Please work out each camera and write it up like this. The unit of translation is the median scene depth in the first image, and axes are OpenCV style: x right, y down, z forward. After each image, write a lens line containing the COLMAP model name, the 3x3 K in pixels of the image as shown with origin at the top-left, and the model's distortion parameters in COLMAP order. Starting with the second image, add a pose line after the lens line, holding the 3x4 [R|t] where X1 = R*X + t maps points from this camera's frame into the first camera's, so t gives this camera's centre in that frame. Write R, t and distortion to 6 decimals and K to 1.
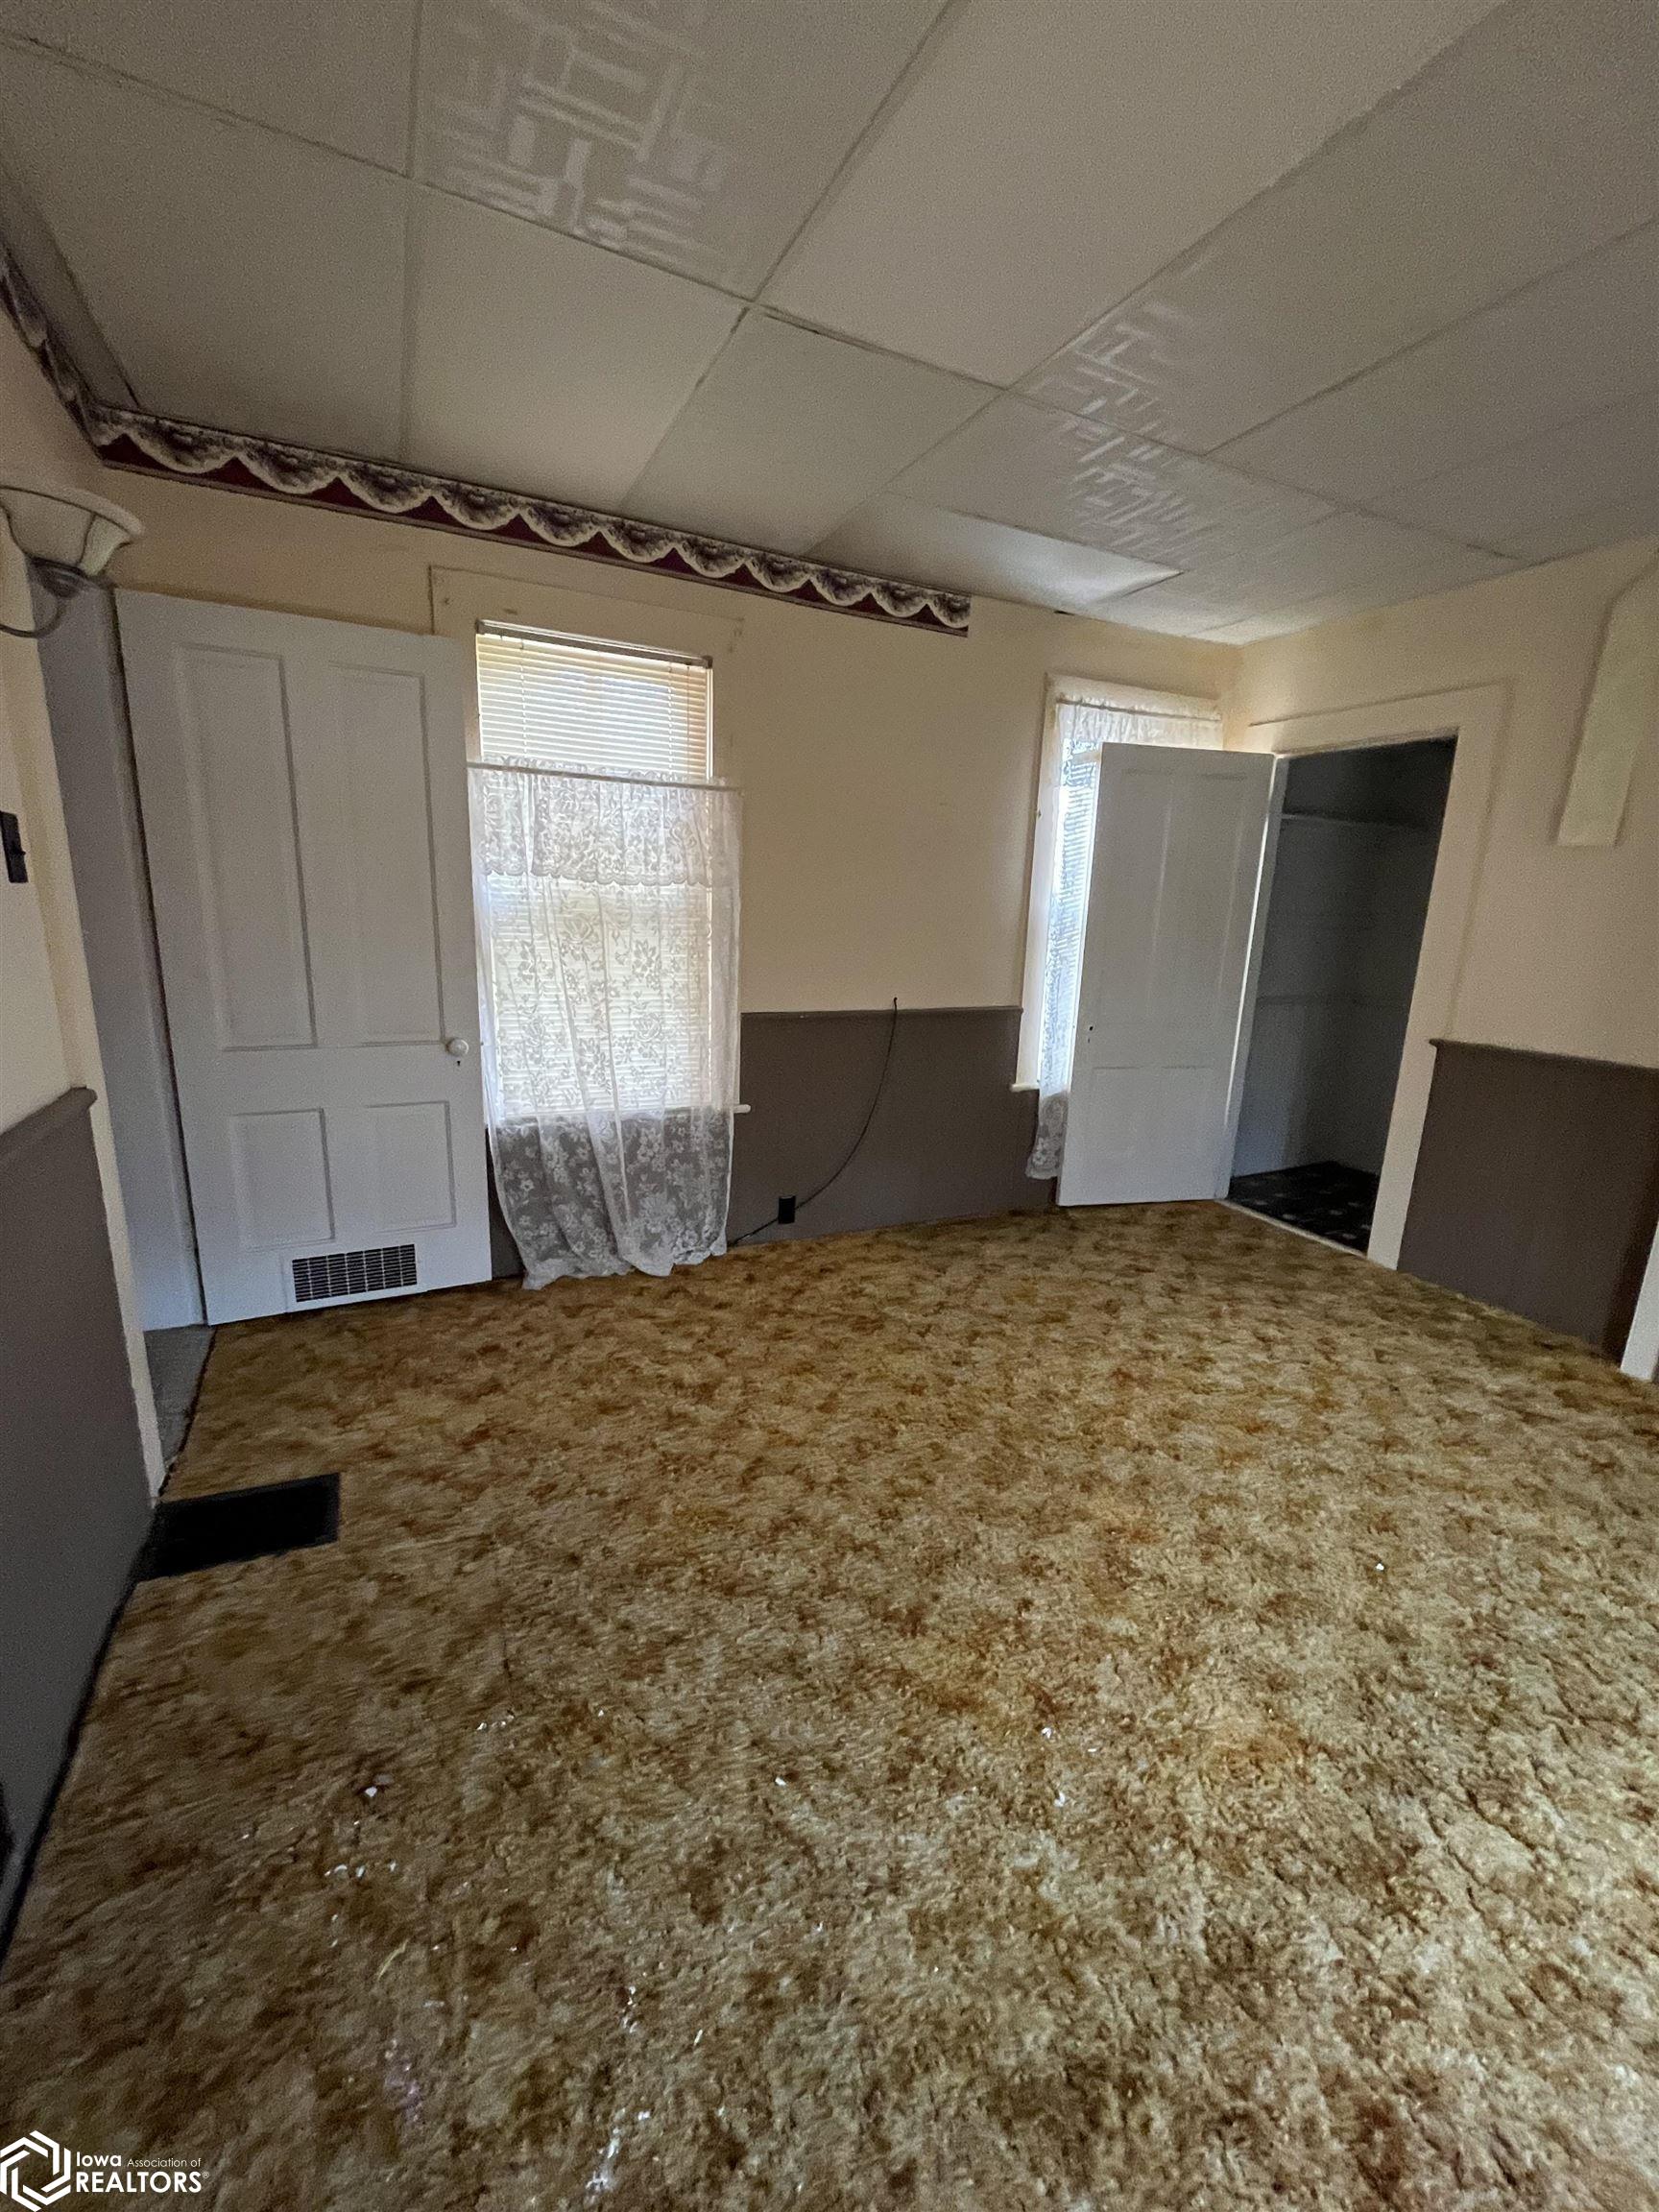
lens RADIAL K [[904.5, 0, 841.0], [0, 904.5, 1102.3], [0, 0, 1]] dist [-0.005817, 0.000682]
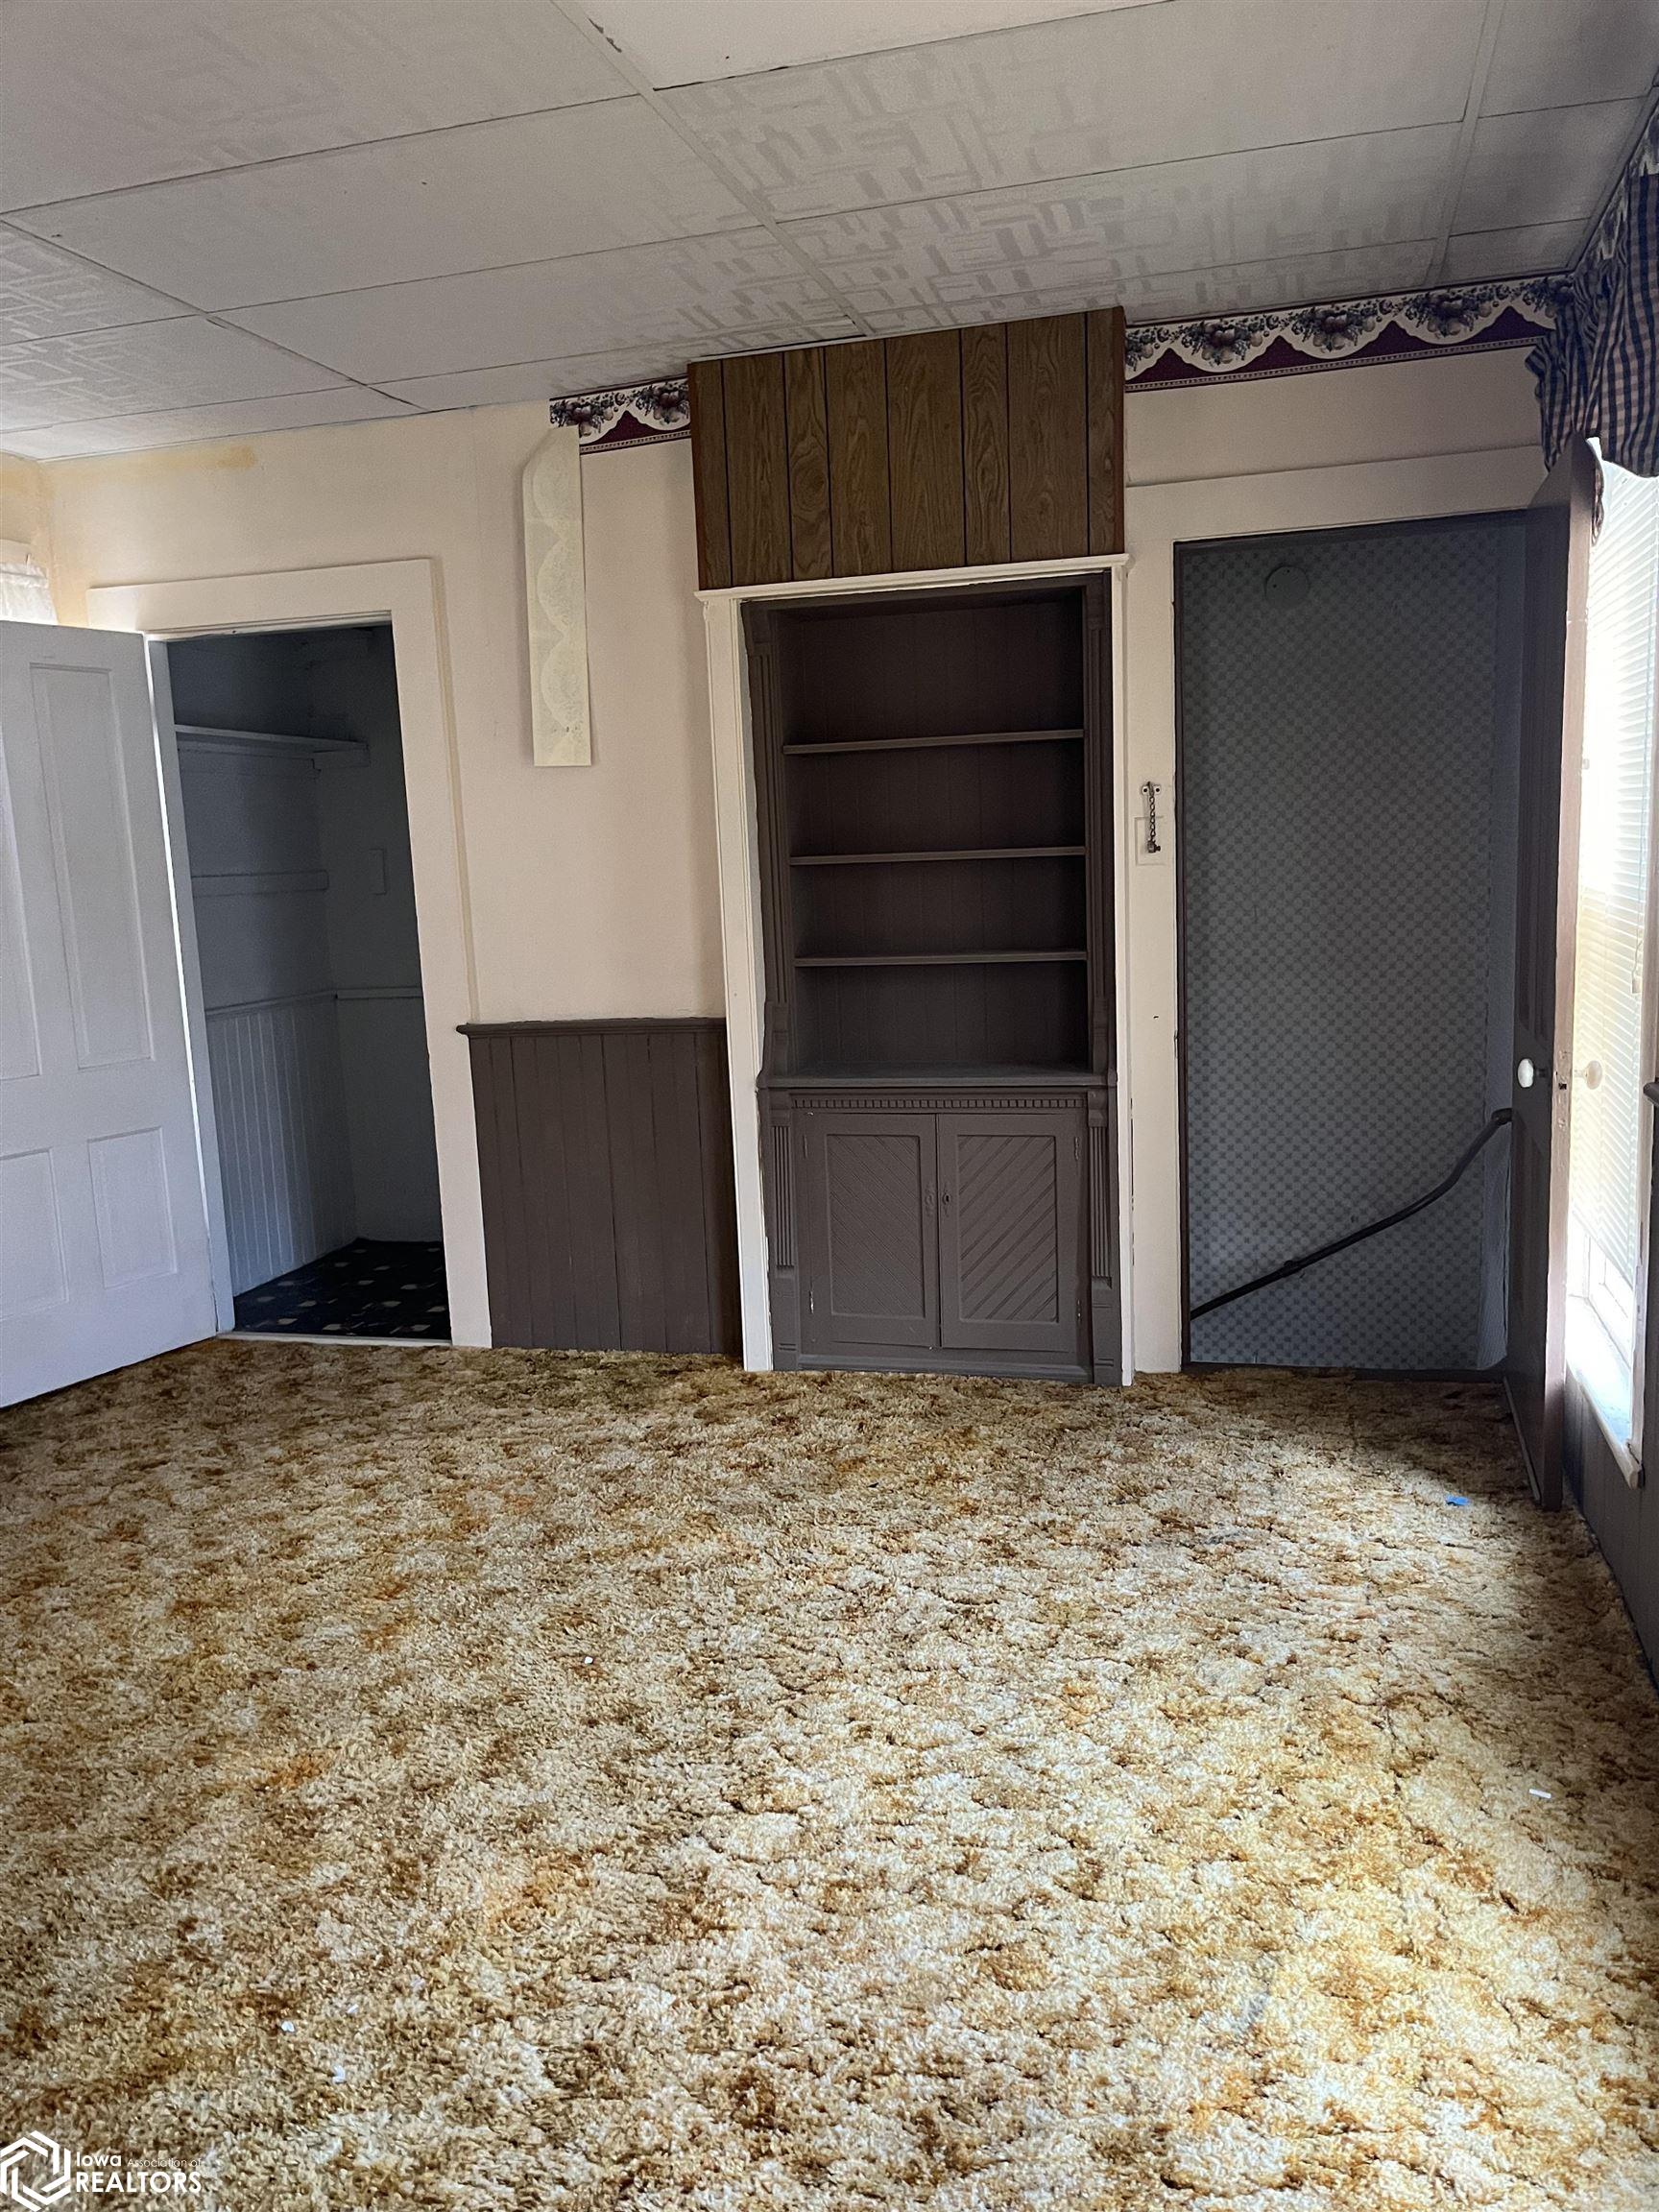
lens RADIAL K [[1674.2, 0, 838.2], [0, 1674.2, 1110.3], [0, 0, 1]] dist [0.005500, -0.019768]
pose [[0.662326, -0.177564, 0.727870, -0.240984], [0.229972, 0.972793, 0.028049, 0.049155], [-0.713048, 0.148812, 0.685141, -0.239637]]
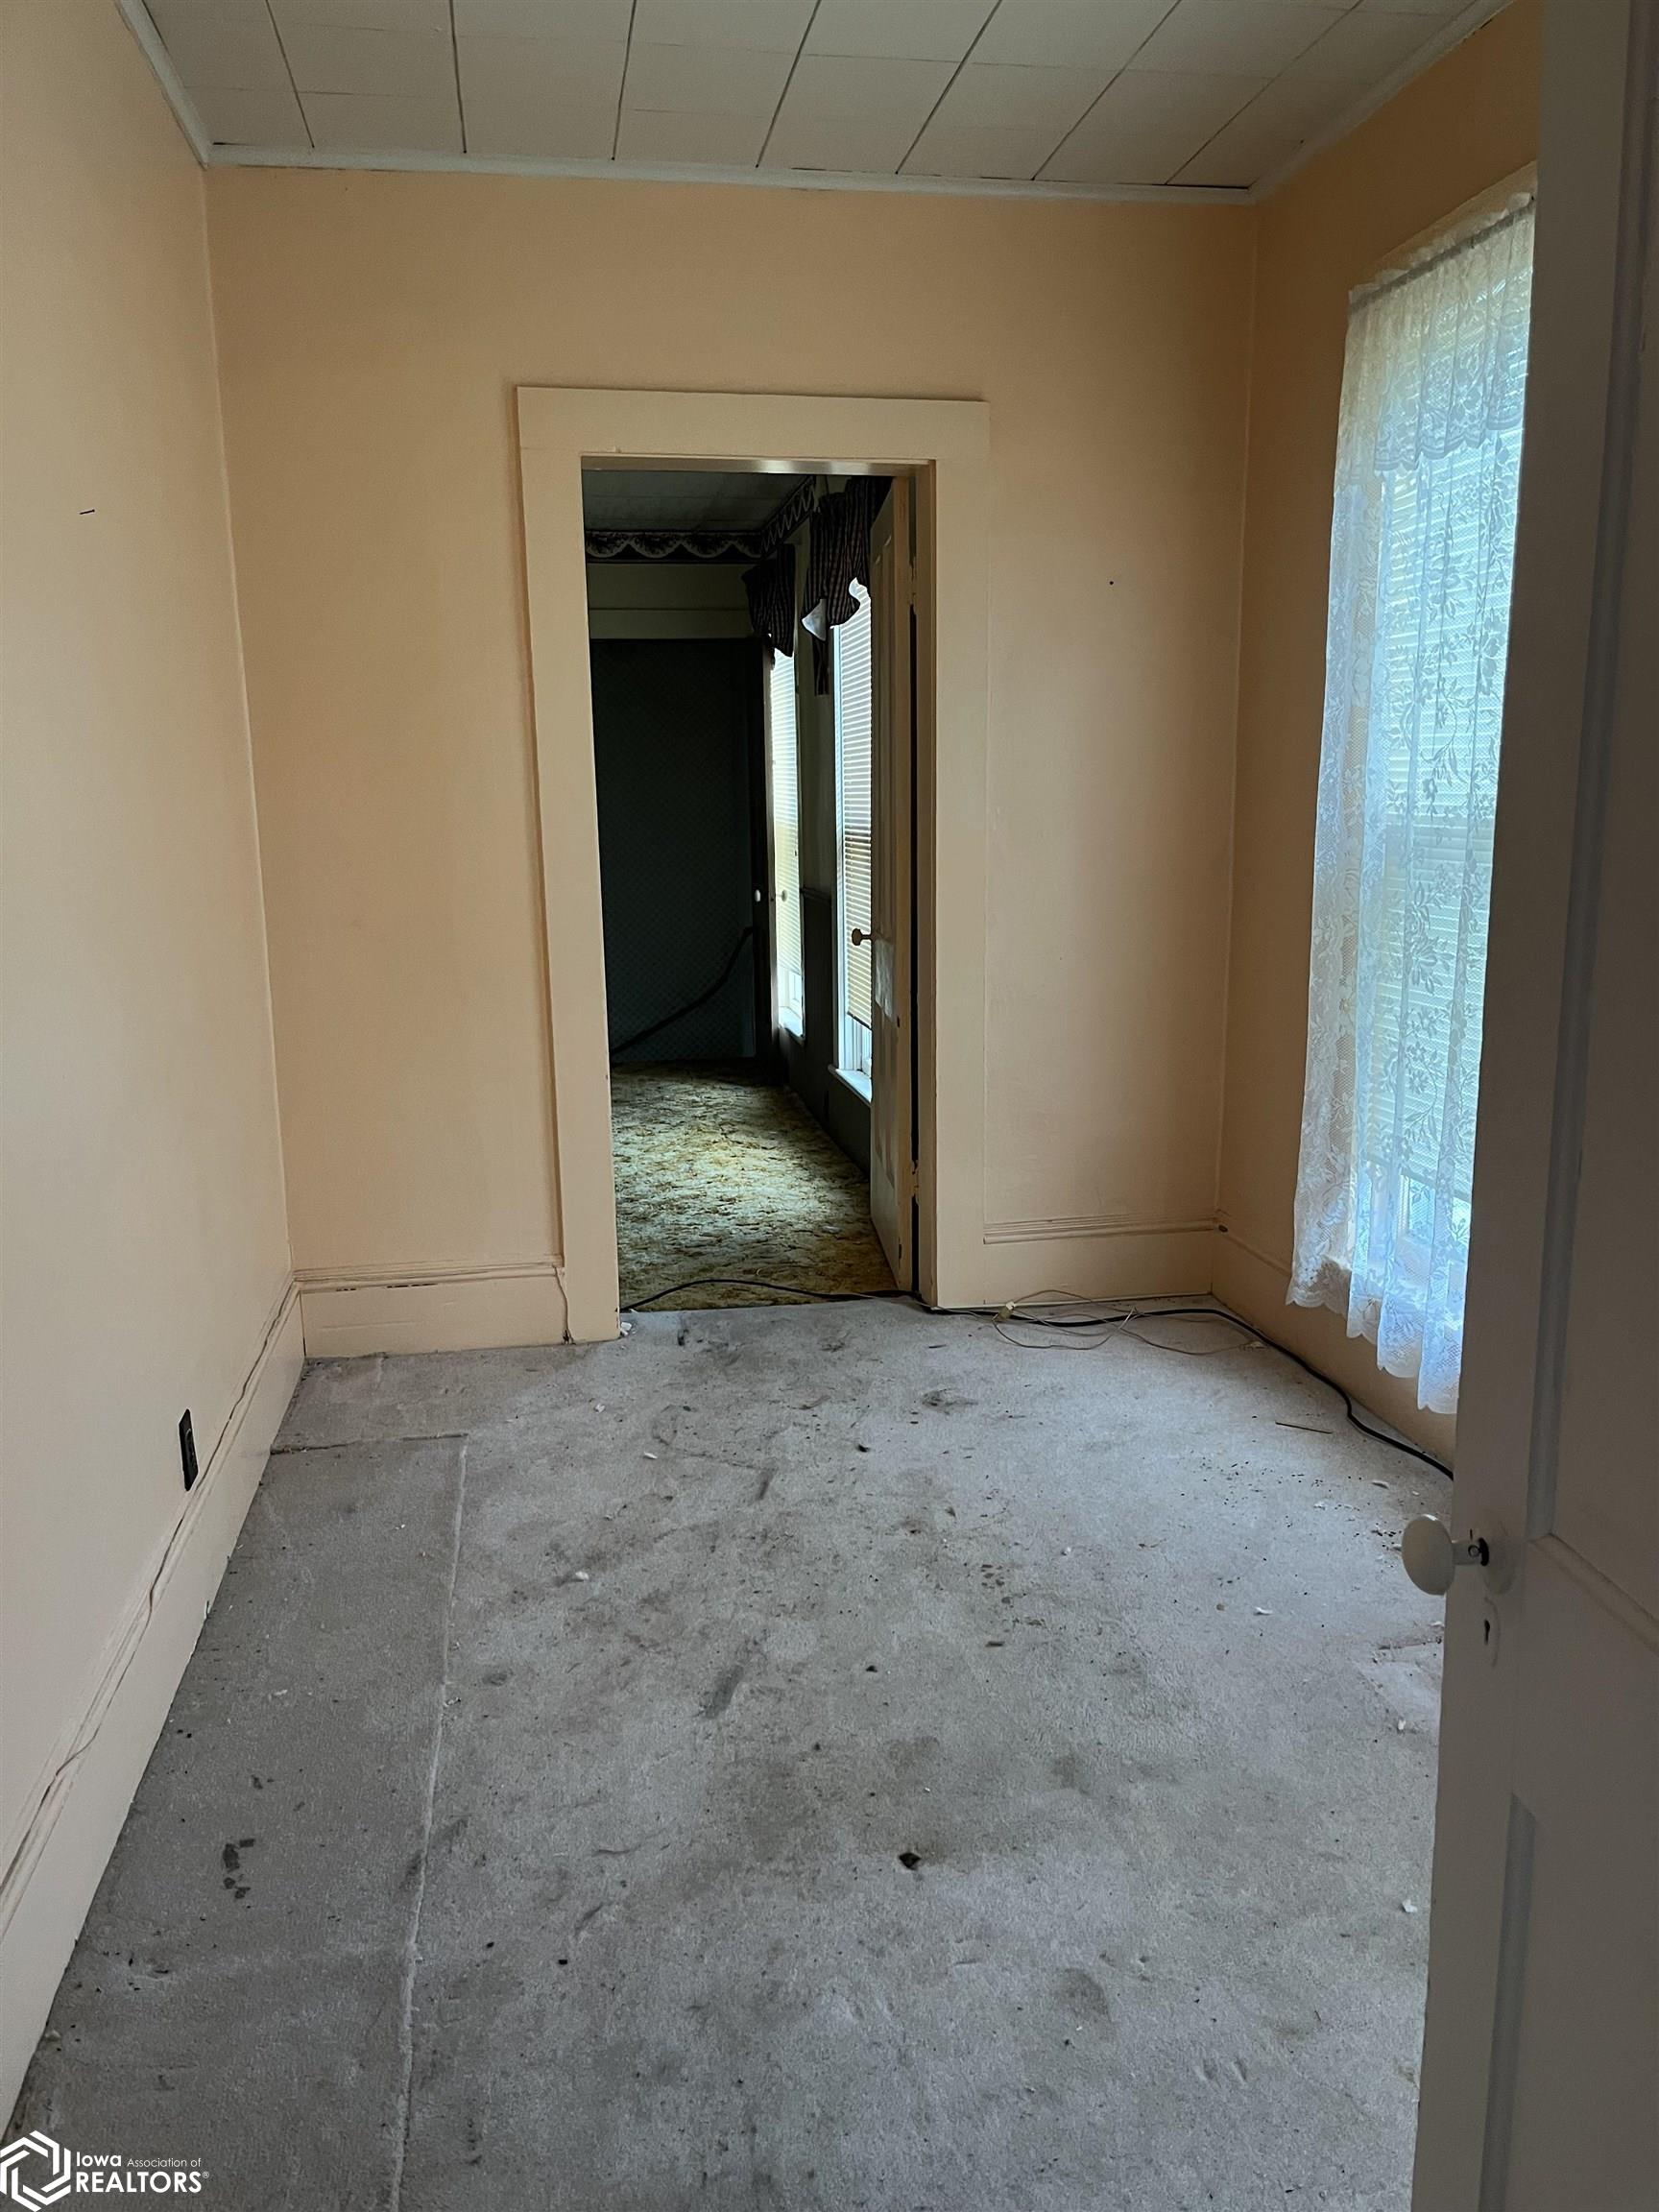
lens RADIAL K [[1674.2, 0, 831.7], [0, 1674.2, 1104.5], [0, 0, 1]] dist [0.005500, -0.019768]
pose [[0.289285, -0.213095, 0.933223, -2.197851], [0.240013, 0.959912, 0.144788, 0.157028], [-0.926665, 0.182100, 0.328834, -0.922710]]
